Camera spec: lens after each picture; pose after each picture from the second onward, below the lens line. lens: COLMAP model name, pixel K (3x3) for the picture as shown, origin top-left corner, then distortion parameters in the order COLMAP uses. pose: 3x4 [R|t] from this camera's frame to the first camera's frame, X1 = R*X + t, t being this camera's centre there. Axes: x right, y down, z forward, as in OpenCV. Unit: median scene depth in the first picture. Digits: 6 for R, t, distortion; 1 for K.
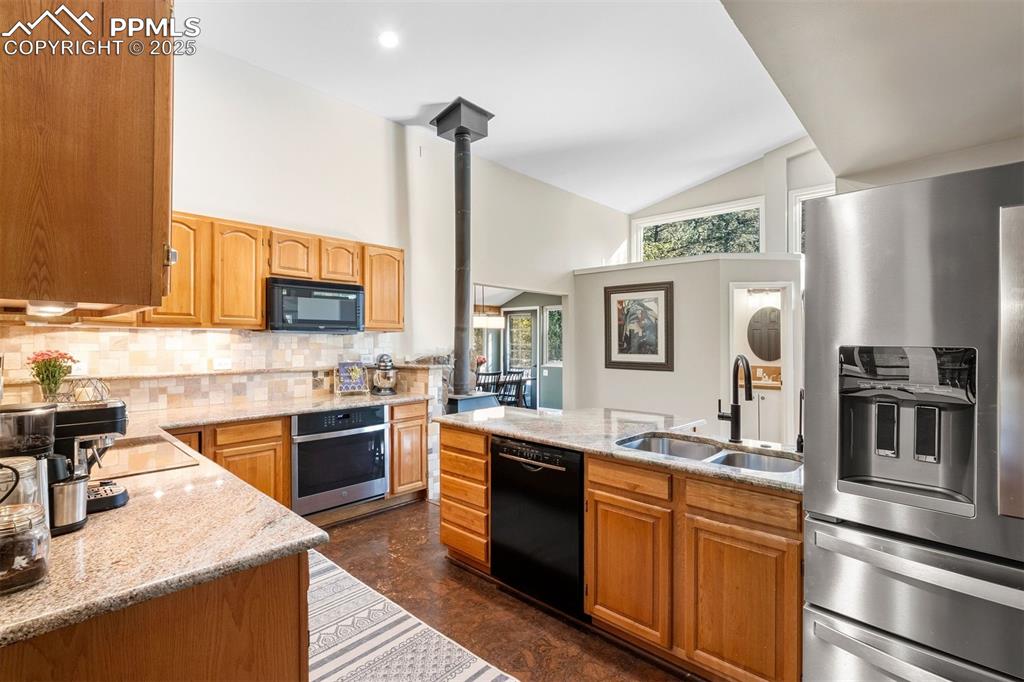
lens RADIAL K [[481.8, 0, 512.0], [0, 481.8, 341.0], [0, 0, 1]] dist [0.000867, 0.000386]
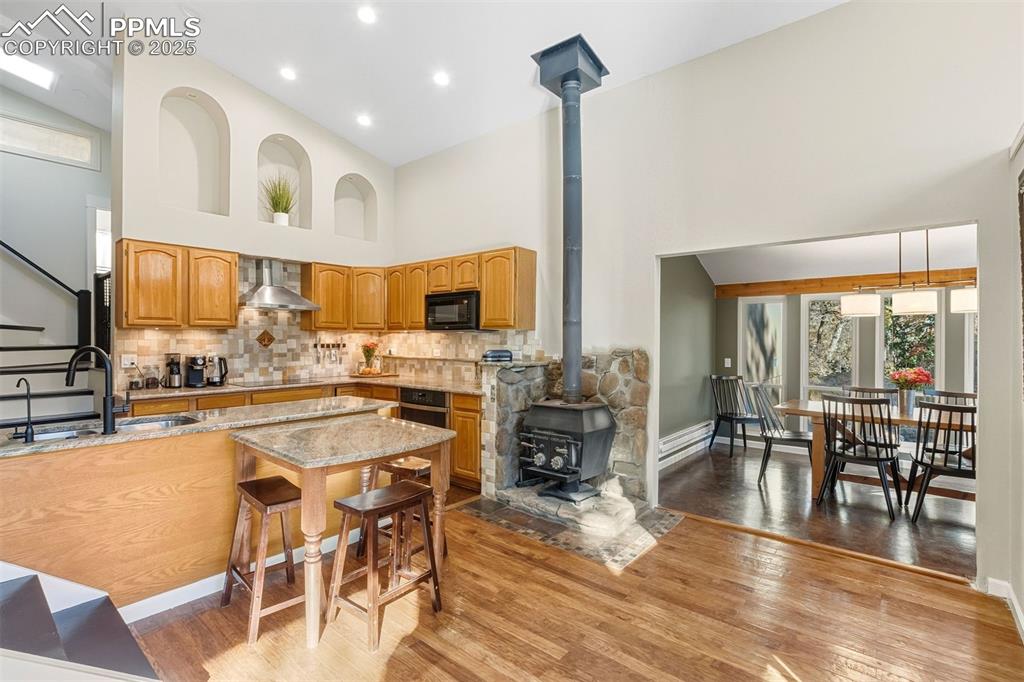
lens RADIAL K [[481.8, 0, 512.0], [0, 481.8, 341.0], [0, 0, 1]] dist [0.000867, 0.000386]
pose [[0.056857, 0.002646, -0.998379, 0.895779], [-0.005022, 0.999985, 0.002364, 0.004448], [0.998370, 0.004880, 0.056869, 1.076751]]
